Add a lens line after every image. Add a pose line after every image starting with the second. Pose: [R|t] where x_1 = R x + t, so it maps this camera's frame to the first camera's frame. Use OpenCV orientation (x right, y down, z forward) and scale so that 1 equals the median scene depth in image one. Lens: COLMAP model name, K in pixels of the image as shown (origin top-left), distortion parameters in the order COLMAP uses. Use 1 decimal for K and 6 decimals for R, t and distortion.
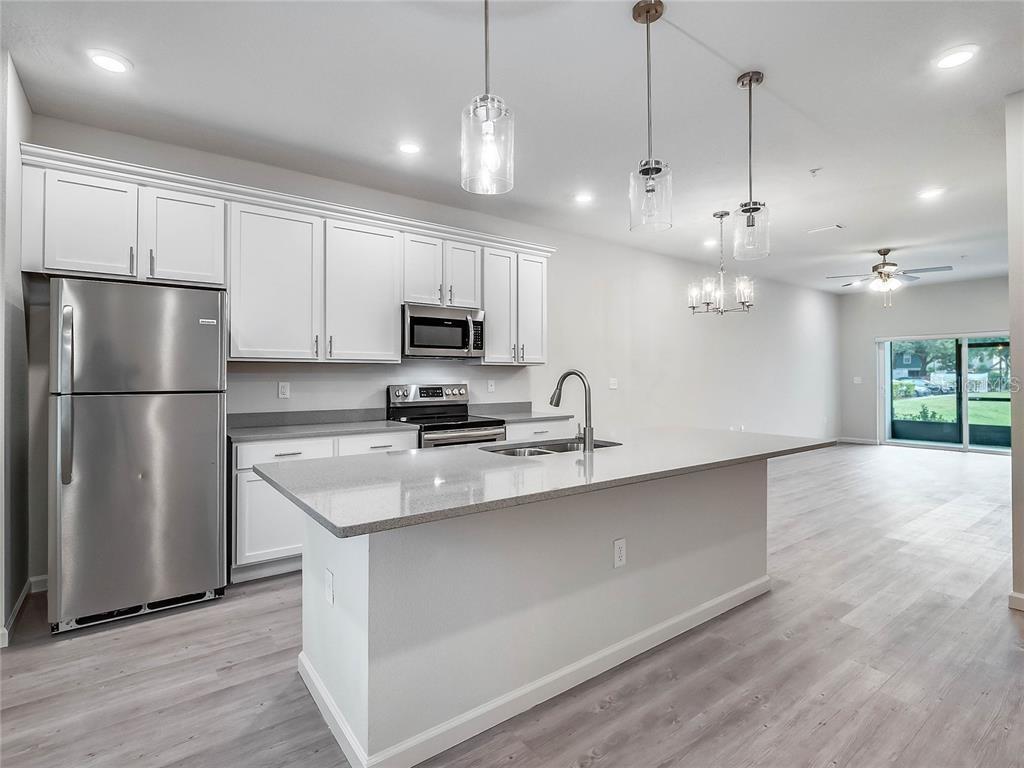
lens RADIAL K [[542.3, 0, 510.1], [0, 542.3, 375.4], [0, 0, 1]] dist [-0.031080, 0.001133]
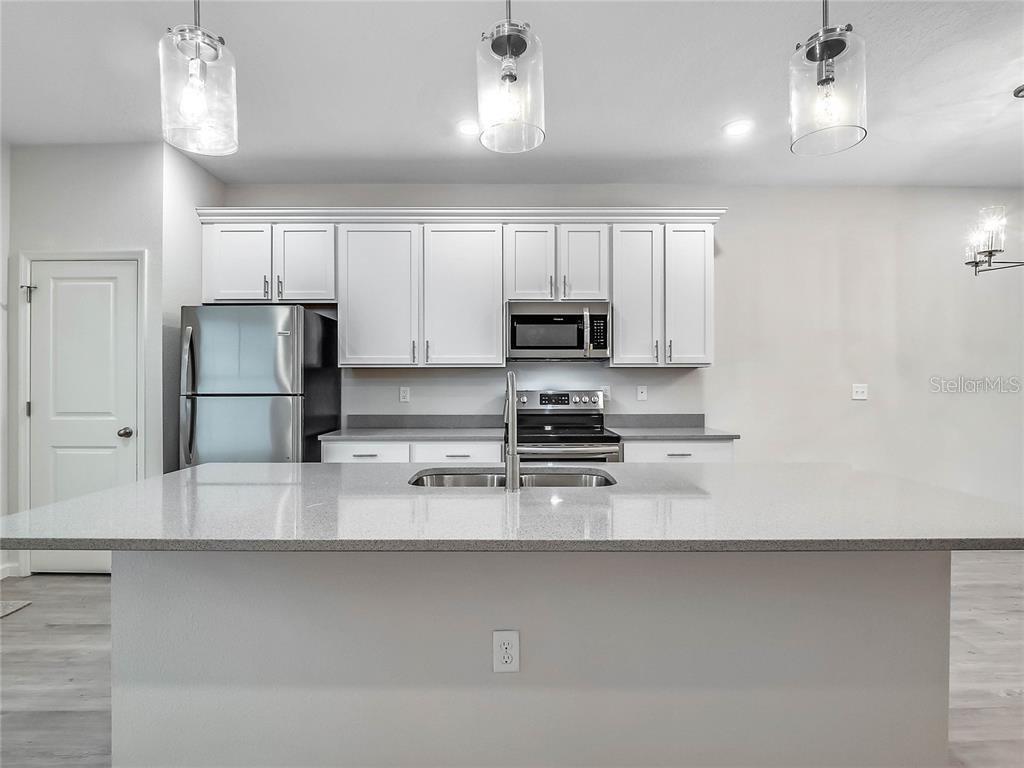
lens RADIAL K [[527.3, 0, 512.0], [0, 527.3, 385.6], [0, 0, 1]] dist [-0.011369, -0.000779]
pose [[0.783317, 0.006299, -0.621591, 0.344724], [0.001338, 0.999929, 0.011819, -0.001318], [0.621621, -0.010090, 0.783253, 0.288293]]
